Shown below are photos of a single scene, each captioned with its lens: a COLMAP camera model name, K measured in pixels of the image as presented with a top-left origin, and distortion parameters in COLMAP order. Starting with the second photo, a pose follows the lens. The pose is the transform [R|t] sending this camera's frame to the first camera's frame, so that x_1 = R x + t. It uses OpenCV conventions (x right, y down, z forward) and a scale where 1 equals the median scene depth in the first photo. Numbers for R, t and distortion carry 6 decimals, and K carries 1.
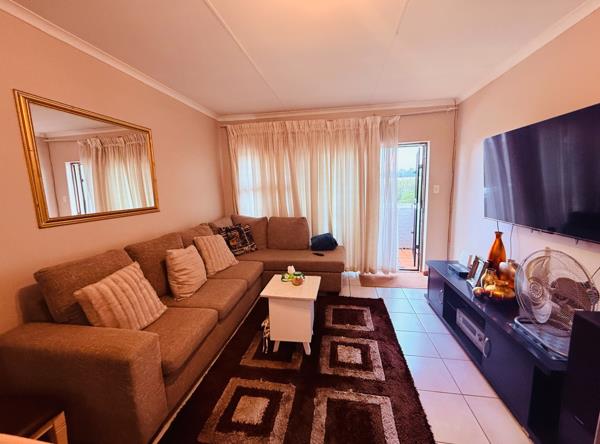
lens RADIAL K [[238.8, 0, 300.2], [0, 238.8, 220.1], [0, 0, 1]] dist [-0.000126, 0.000065]
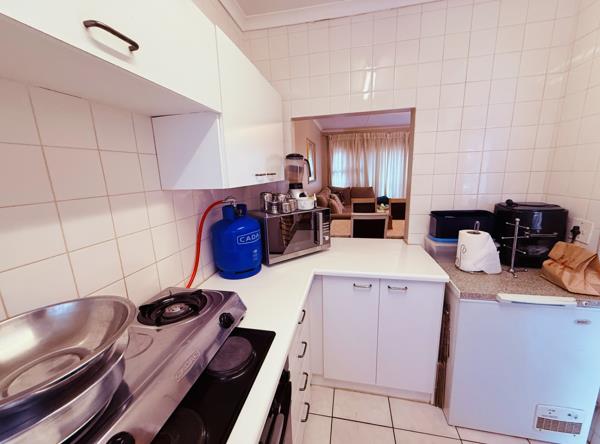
lens RADIAL K [[238.8, 0, 300.2], [0, 238.8, 220.1], [0, 0, 1]] dist [-0.000126, 0.000065]
pose [[0.999290, -0.000143, -0.037666, -0.498880], [0.002494, 0.998050, 0.062376, 0.137834], [0.037584, -0.062426, 0.997342, -0.919984]]
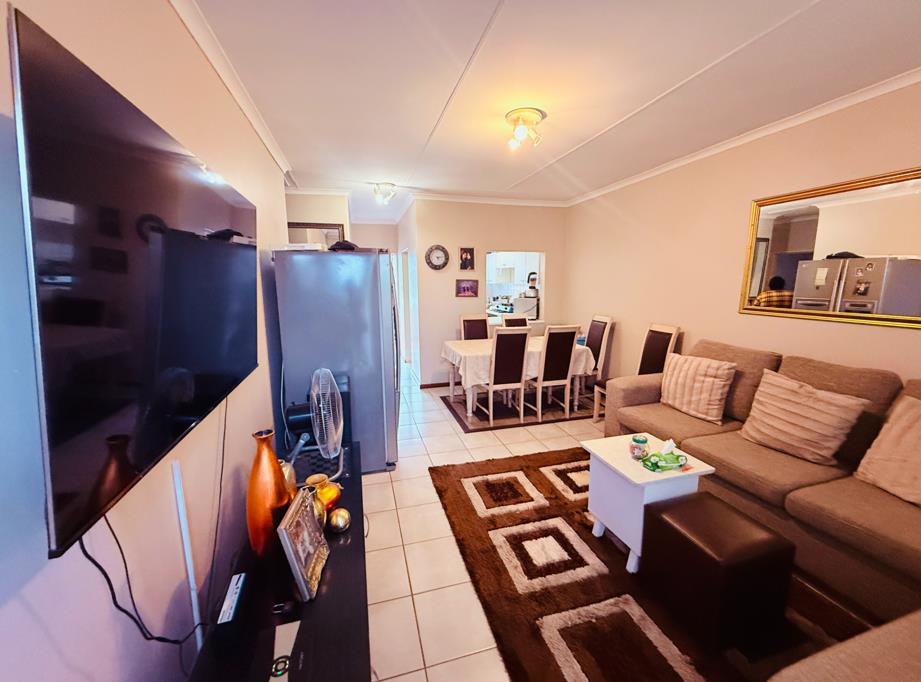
lens RADIAL K [[366.5, 0, 460.8], [0, 366.5, 338.1], [0, 0, 1]] dist [-0.000126, 0.000065]
pose [[-0.905146, 0.095591, -0.414214, 0.450129], [-0.031658, 0.956526, 0.289924, -0.153715], [0.423921, 0.275536, -0.862769, 0.937552]]
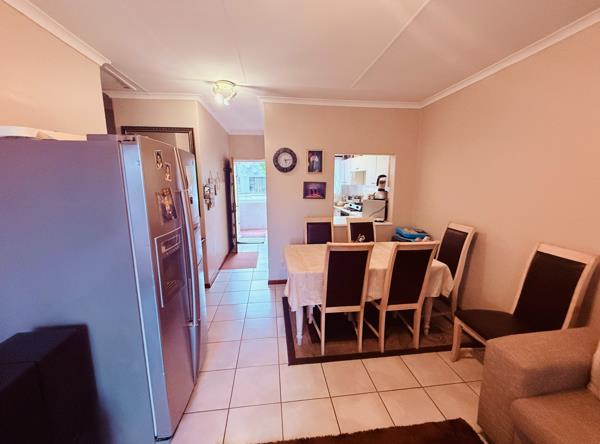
lens RADIAL K [[238.8, 0, 300.2], [0, 238.8, 220.1], [0, 0, 1]] dist [-0.000126, 0.000065]
pose [[-0.958521, 0.070198, -0.276241, 0.143255], [-0.016565, 0.953838, 0.299865, -0.097695], [0.284539, 0.292003, -0.913111, 0.549440]]
